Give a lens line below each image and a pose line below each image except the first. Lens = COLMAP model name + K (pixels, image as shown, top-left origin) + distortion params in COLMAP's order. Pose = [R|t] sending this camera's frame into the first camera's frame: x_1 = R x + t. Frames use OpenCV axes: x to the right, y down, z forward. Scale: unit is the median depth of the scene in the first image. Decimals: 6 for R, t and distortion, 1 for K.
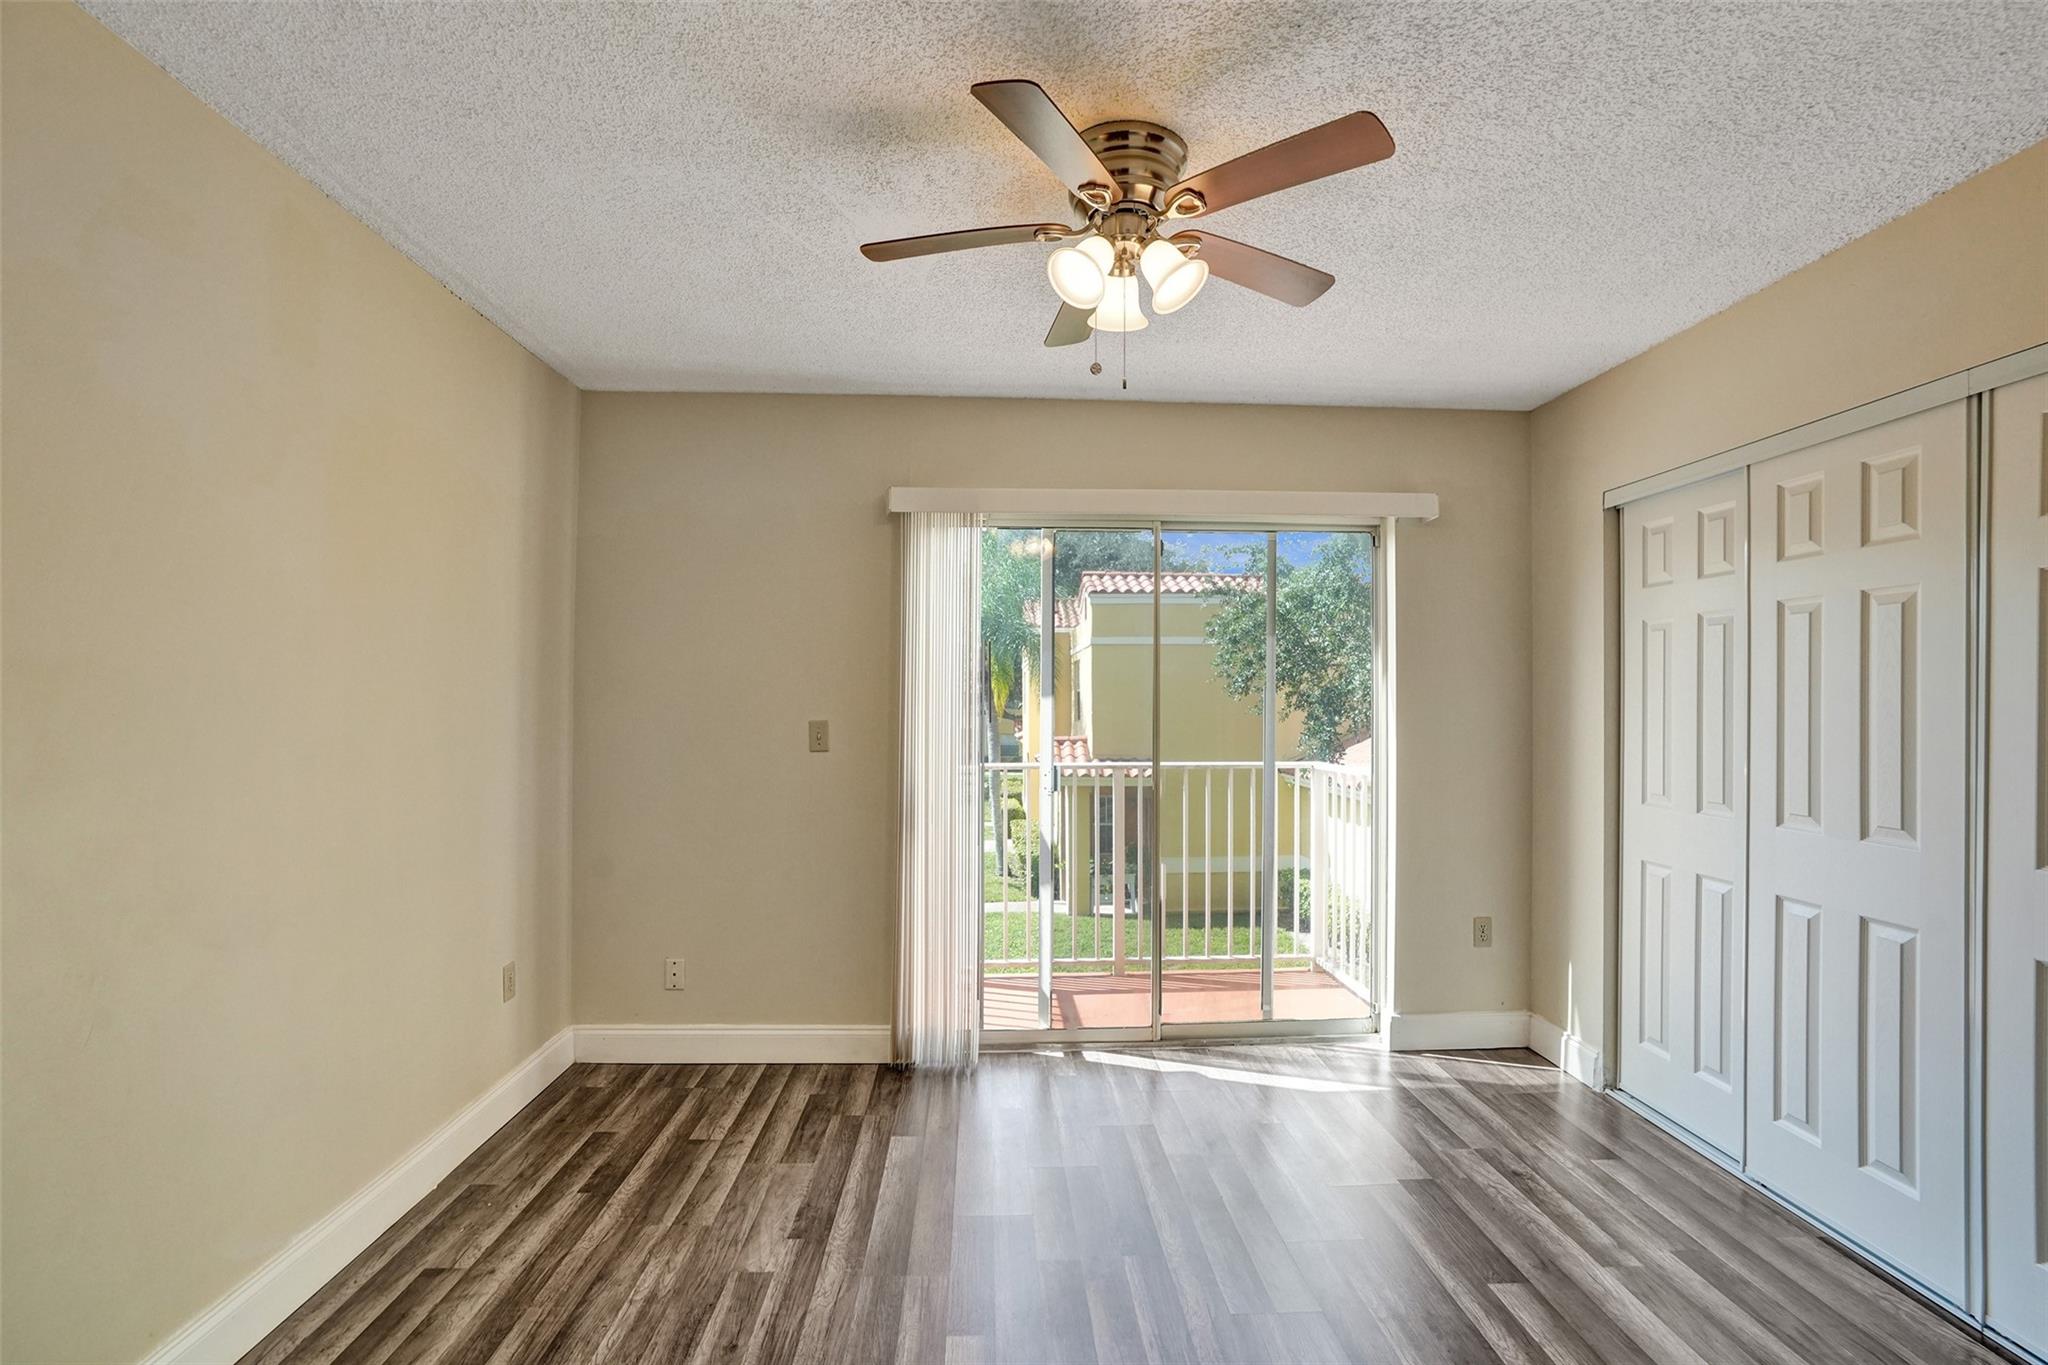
lens RADIAL K [[973.1, 0, 1026.2], [0, 973.1, 689.9], [0, 0, 1]] dist [-0.045093, 0.026386]
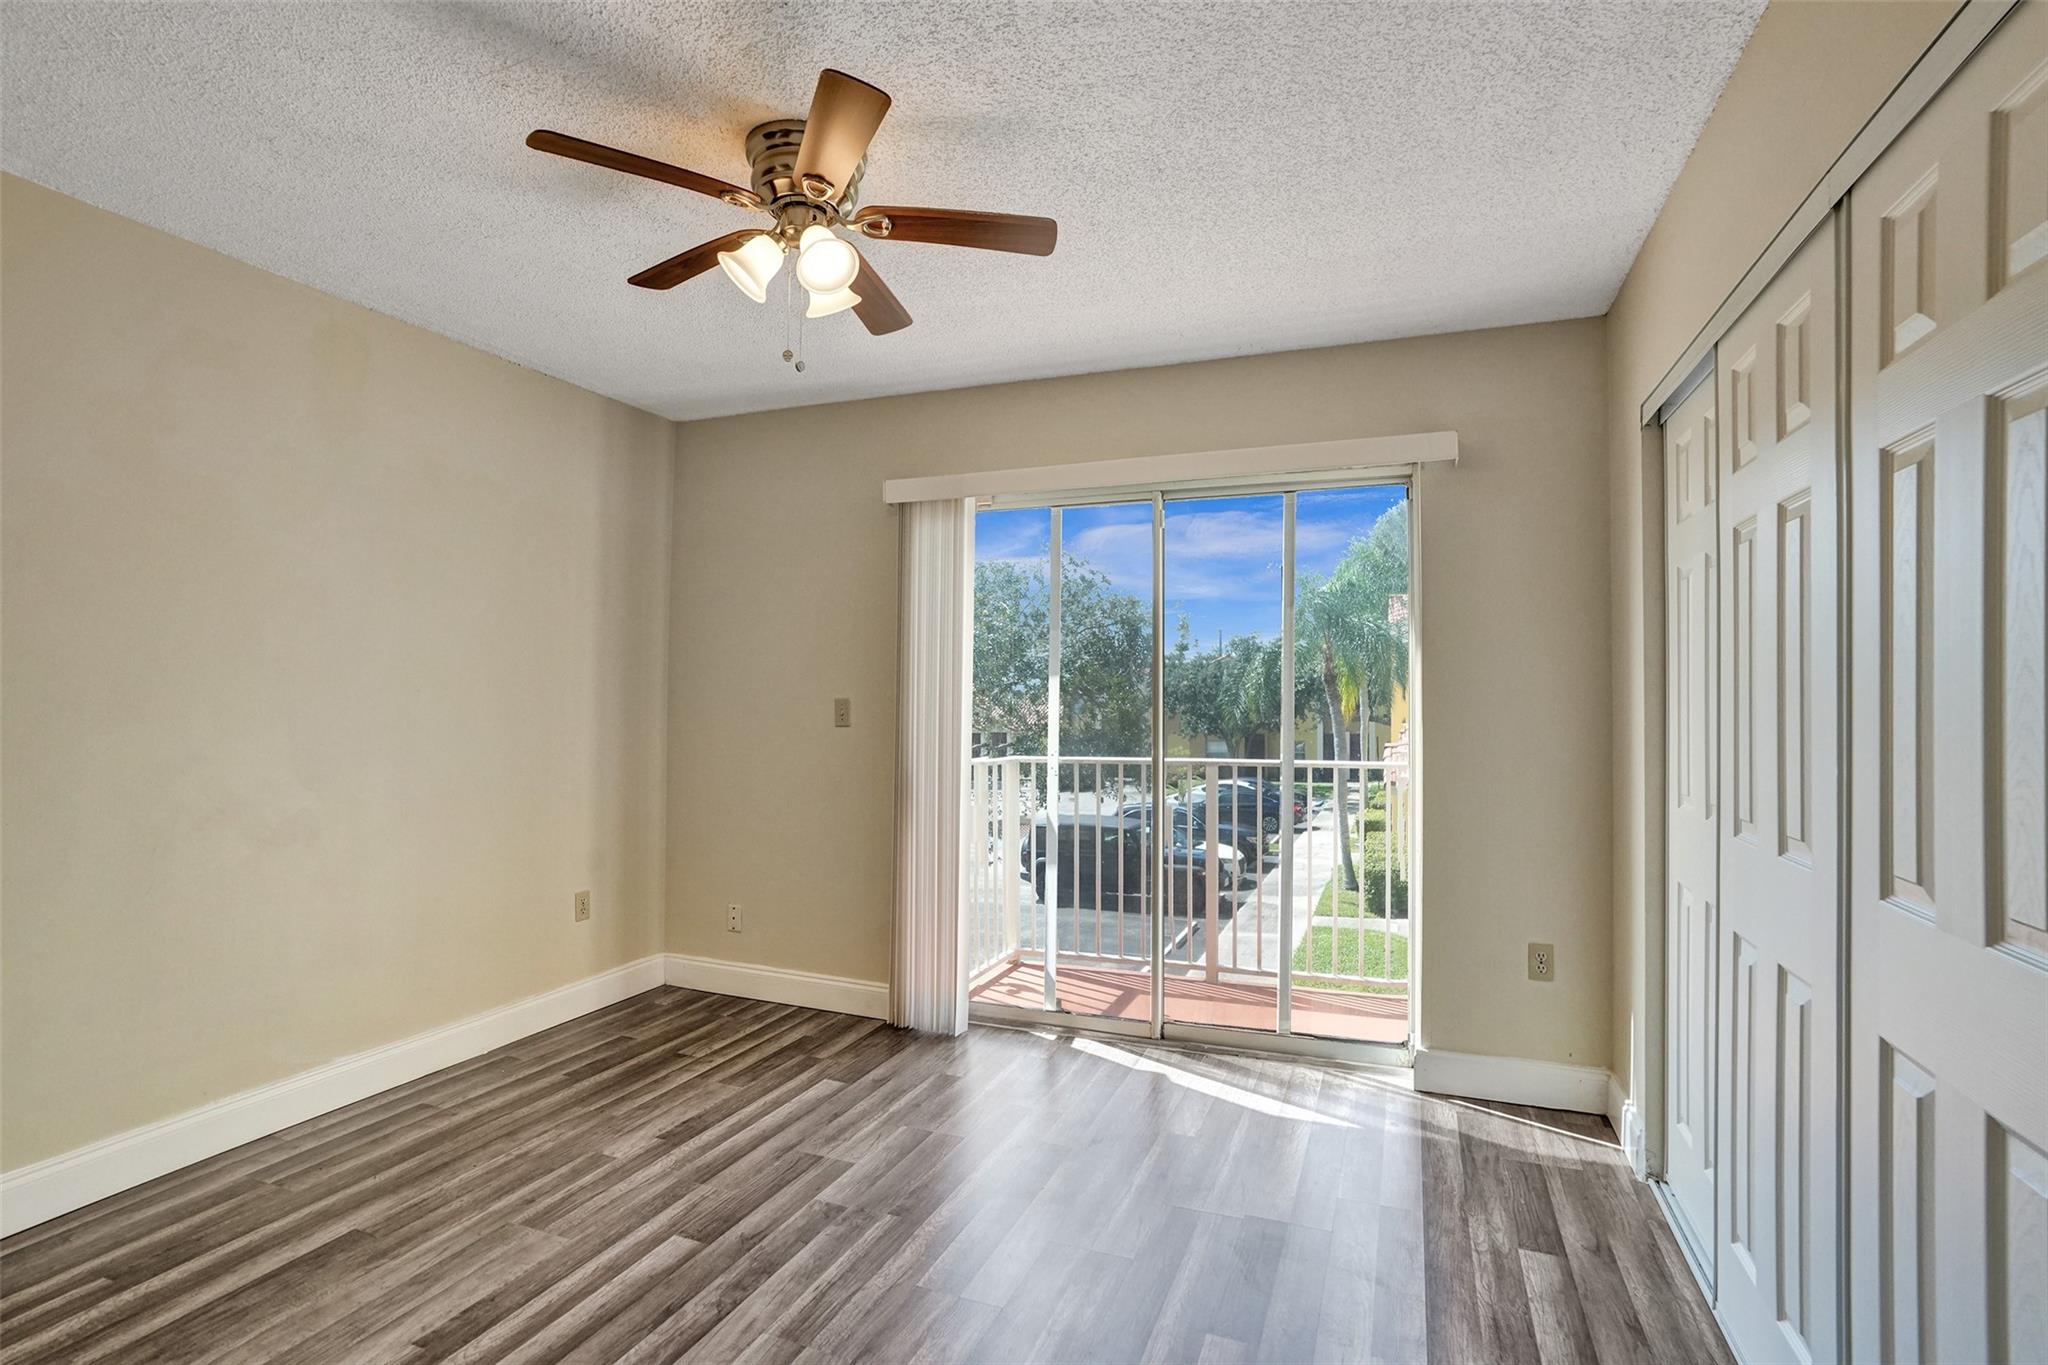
lens RADIAL K [[973.1, 0, 1026.2], [0, 973.1, 689.9], [0, 0, 1]] dist [-0.045093, 0.026386]
pose [[0.911782, -0.001523, -0.410671, 0.444423], [-0.000417, 0.999989, -0.004634, 0.027446], [0.410674, 0.004396, 0.911772, 0.089849]]
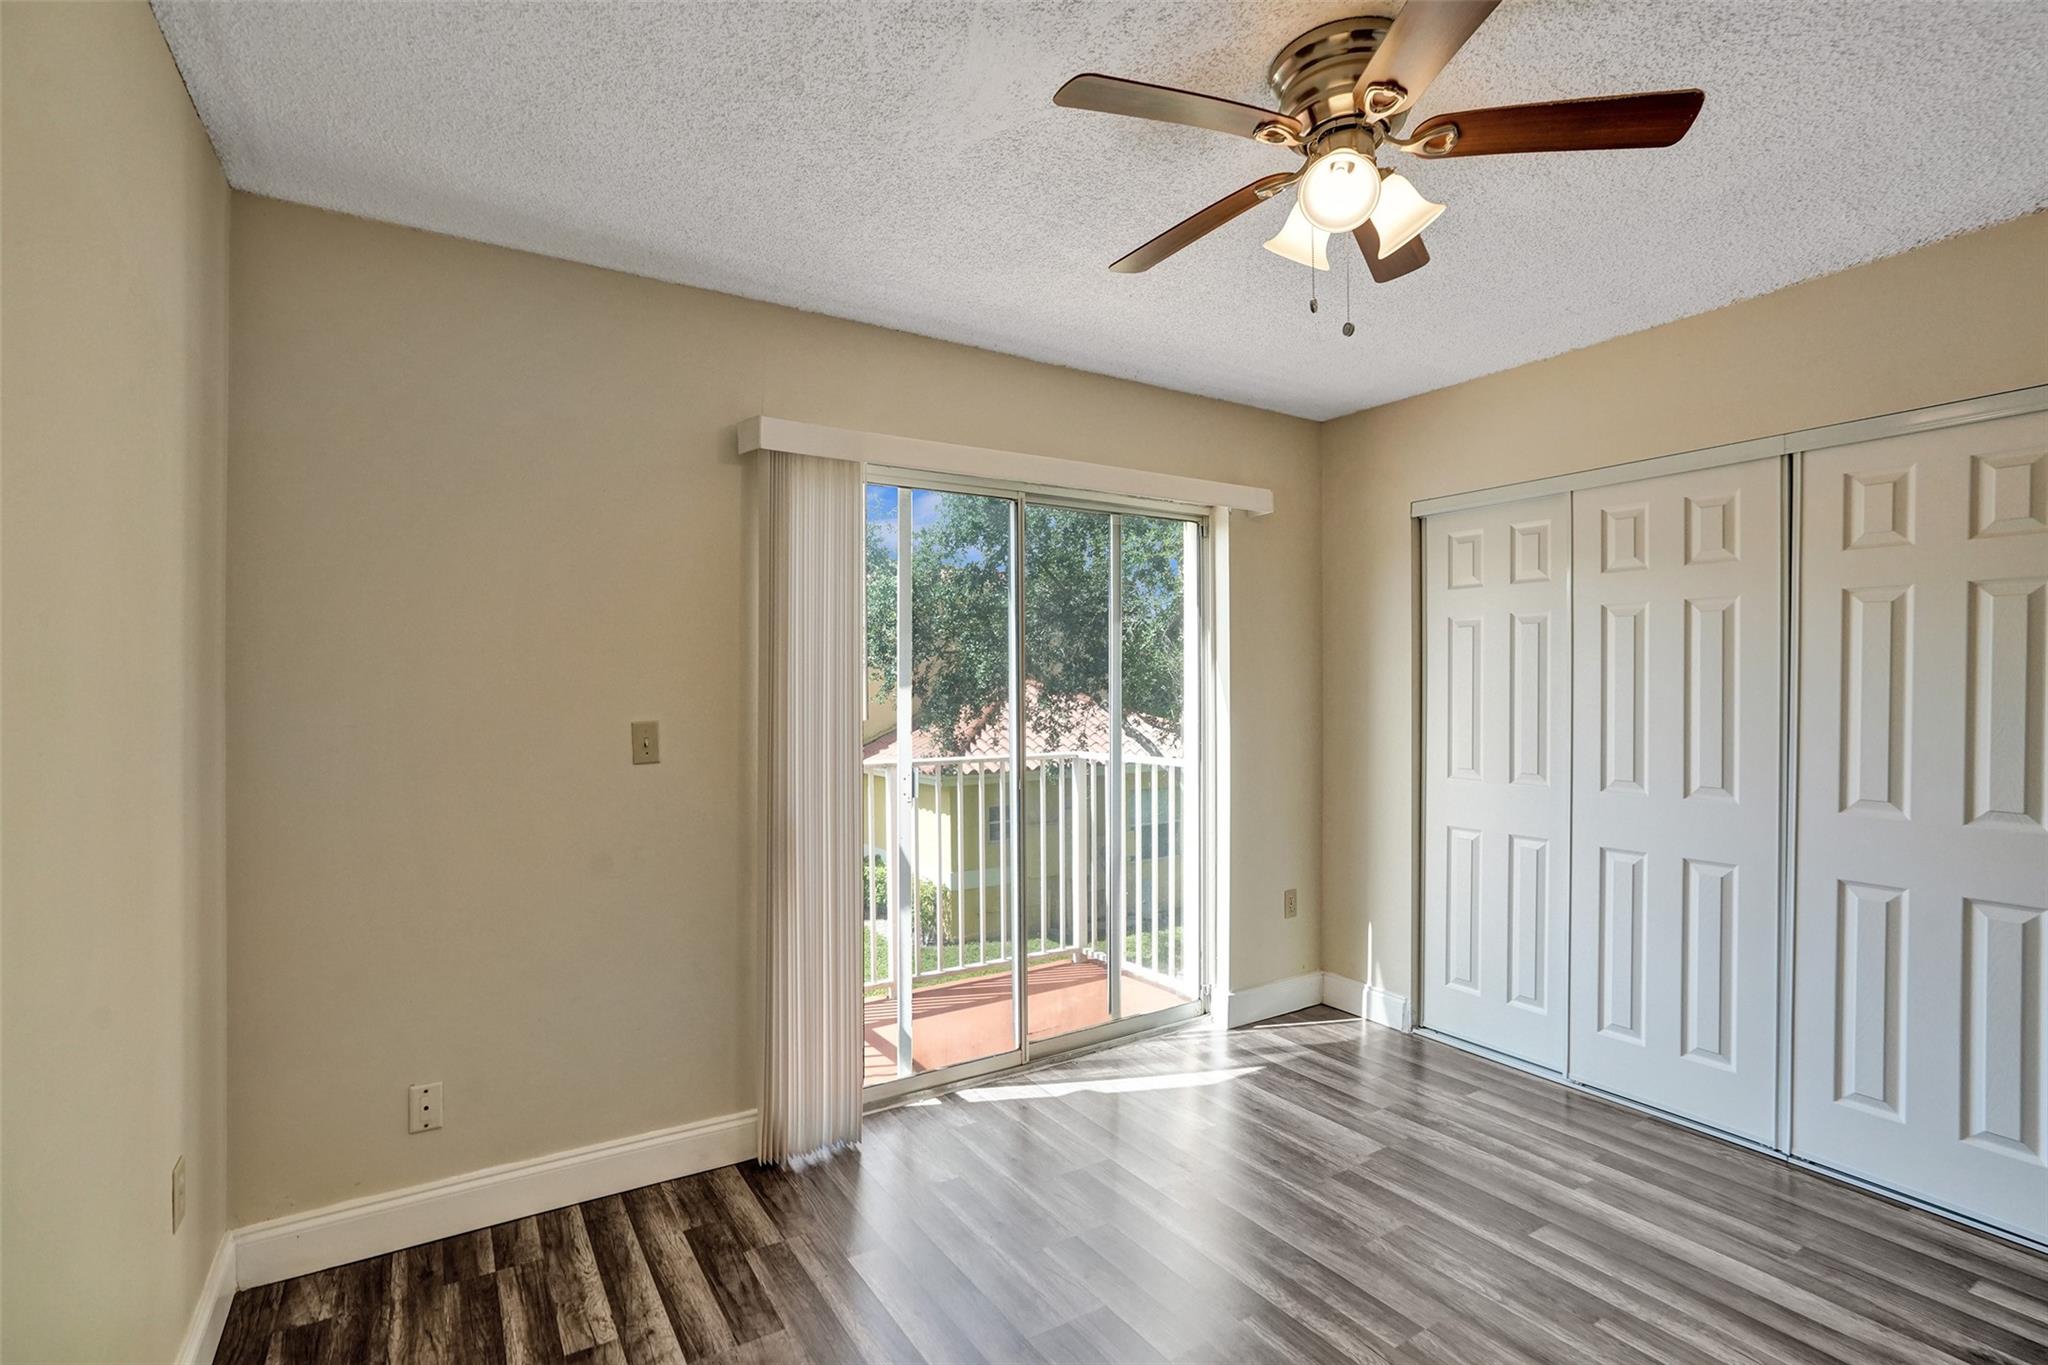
lens RADIAL K [[973.1, 0, 1026.2], [0, 973.1, 689.9], [0, 0, 1]] dist [-0.045093, 0.026386]
pose [[0.866043, -0.007731, 0.499909, -0.344820], [0.000634, 0.999897, 0.014365, -0.002889], [-0.499969, -0.012124, 0.865959, 0.232762]]
